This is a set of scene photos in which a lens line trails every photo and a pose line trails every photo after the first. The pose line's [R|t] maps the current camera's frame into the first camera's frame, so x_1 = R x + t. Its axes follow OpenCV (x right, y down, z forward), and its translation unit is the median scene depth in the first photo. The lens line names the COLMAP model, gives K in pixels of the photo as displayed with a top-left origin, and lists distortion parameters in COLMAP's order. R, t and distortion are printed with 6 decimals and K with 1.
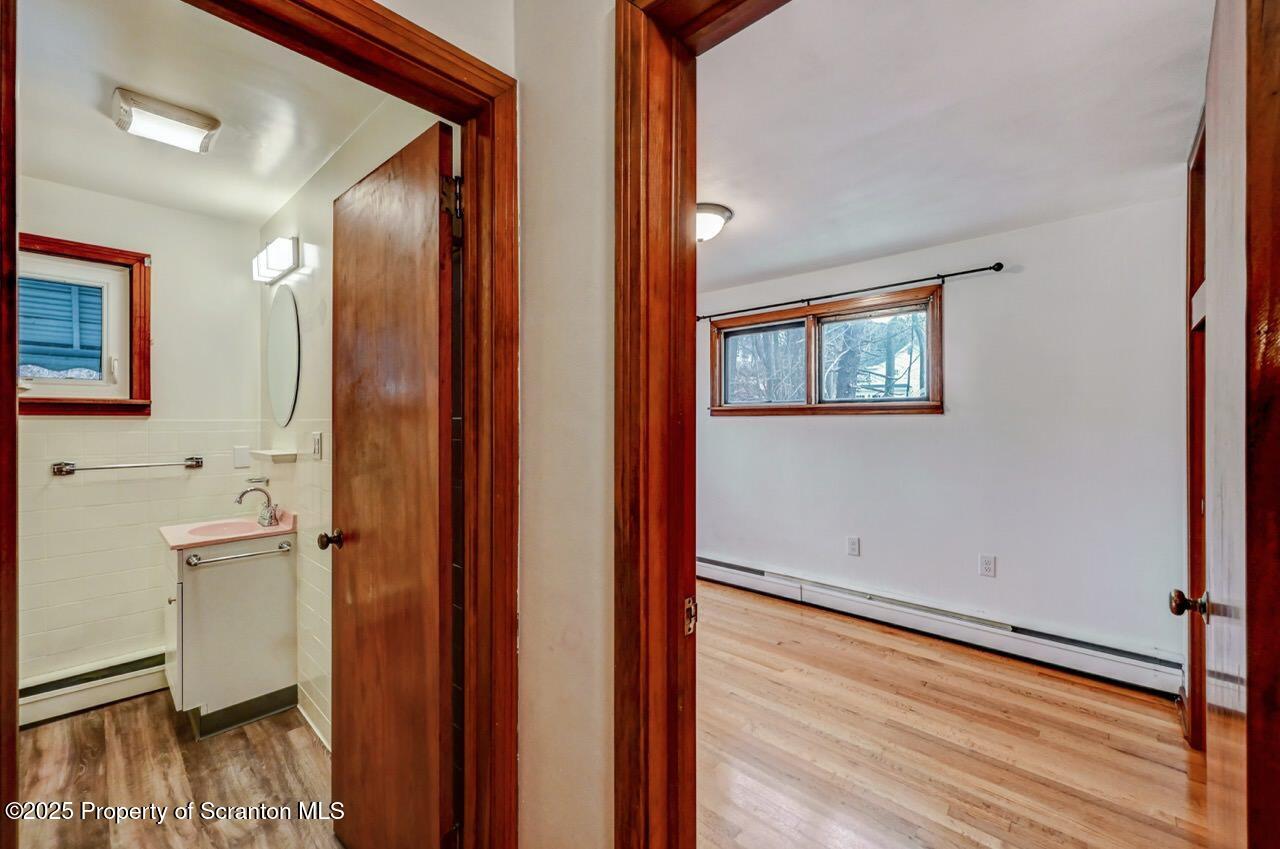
lens RADIAL K [[506.8, 0, 649.3], [0, 506.8, 422.3], [0, 0, 1]] dist [-0.002638, -0.000380]
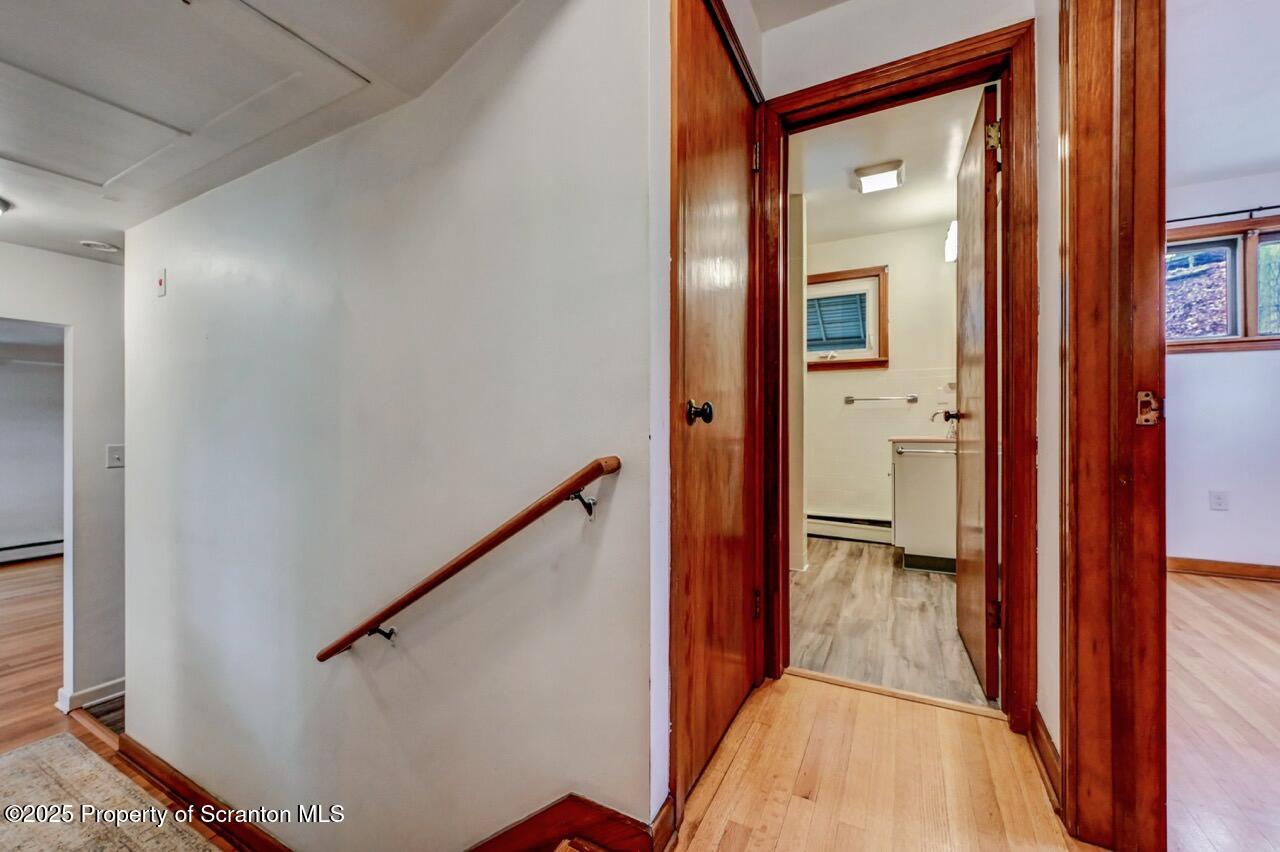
lens RADIAL K [[506.8, 0, 649.3], [0, 506.8, 423.8], [0, 0, 1]] dist [-0.002638, -0.000380]
pose [[0.261483, -0.000977, -0.965208, 0.473770], [-0.000373, 0.999999, -0.001113, 0.231974], [0.965208, 0.000651, 0.261482, -0.179813]]
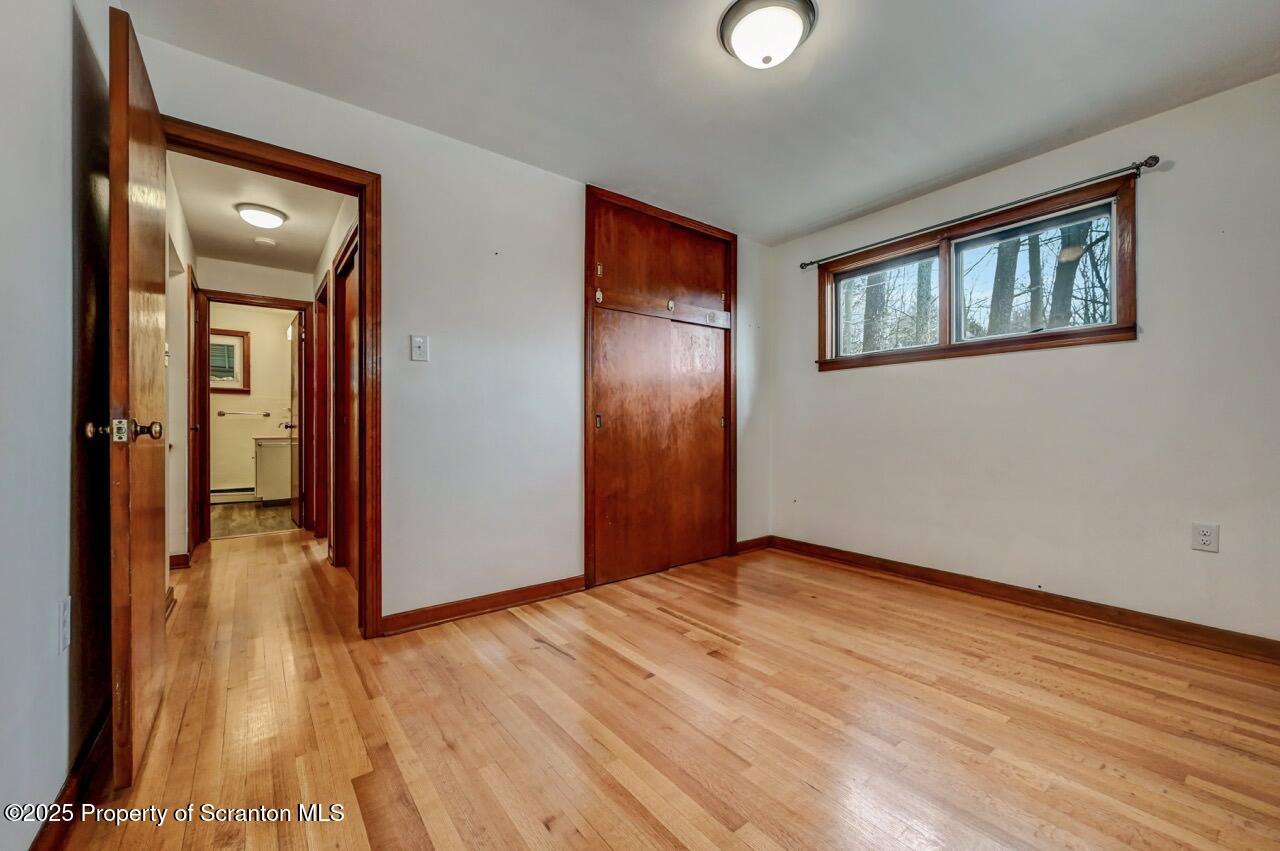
lens RADIAL K [[506.8, 0, 649.3], [0, 506.8, 423.3], [0, 0, 1]] dist [-0.002638, -0.000380]
pose [[0.985551, -0.002703, -0.169355, 2.025123], [0.002124, 0.999991, -0.003600, 0.205740], [0.169363, 0.003188, 0.985549, -1.665921]]
